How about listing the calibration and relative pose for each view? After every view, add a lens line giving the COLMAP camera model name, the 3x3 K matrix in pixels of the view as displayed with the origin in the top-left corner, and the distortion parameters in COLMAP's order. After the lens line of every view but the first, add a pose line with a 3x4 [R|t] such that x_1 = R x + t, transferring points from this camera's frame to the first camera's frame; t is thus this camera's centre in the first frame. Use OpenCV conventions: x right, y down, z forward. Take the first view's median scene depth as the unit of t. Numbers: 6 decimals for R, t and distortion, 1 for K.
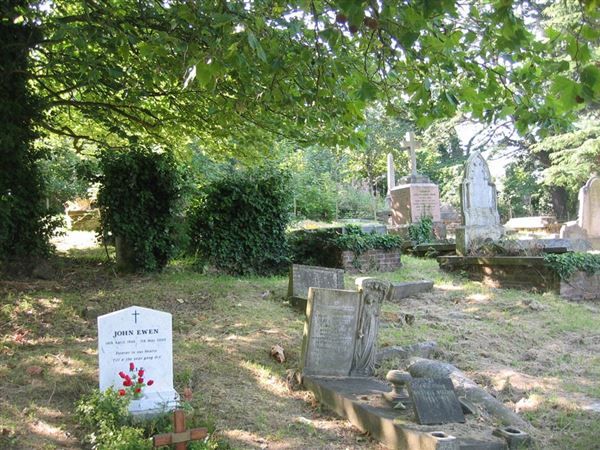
lens RADIAL K [[651.4, 0, 300.0], [0, 651.4, 225.0], [0, 0, 1]] dist [-0.110550, 0.002942]
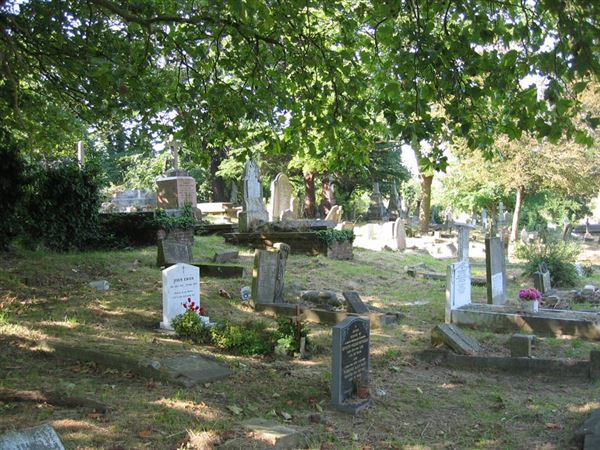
lens RADIAL K [[651.4, 0, 300.0], [0, 651.4, 225.0], [0, 0, 1]] dist [-0.110550, 0.002942]
pose [[0.831201, -0.005922, 0.555941, -0.408529], [-0.008461, 0.999693, 0.023299, -0.002322], [-0.555908, -0.024070, 0.830895, -0.213745]]
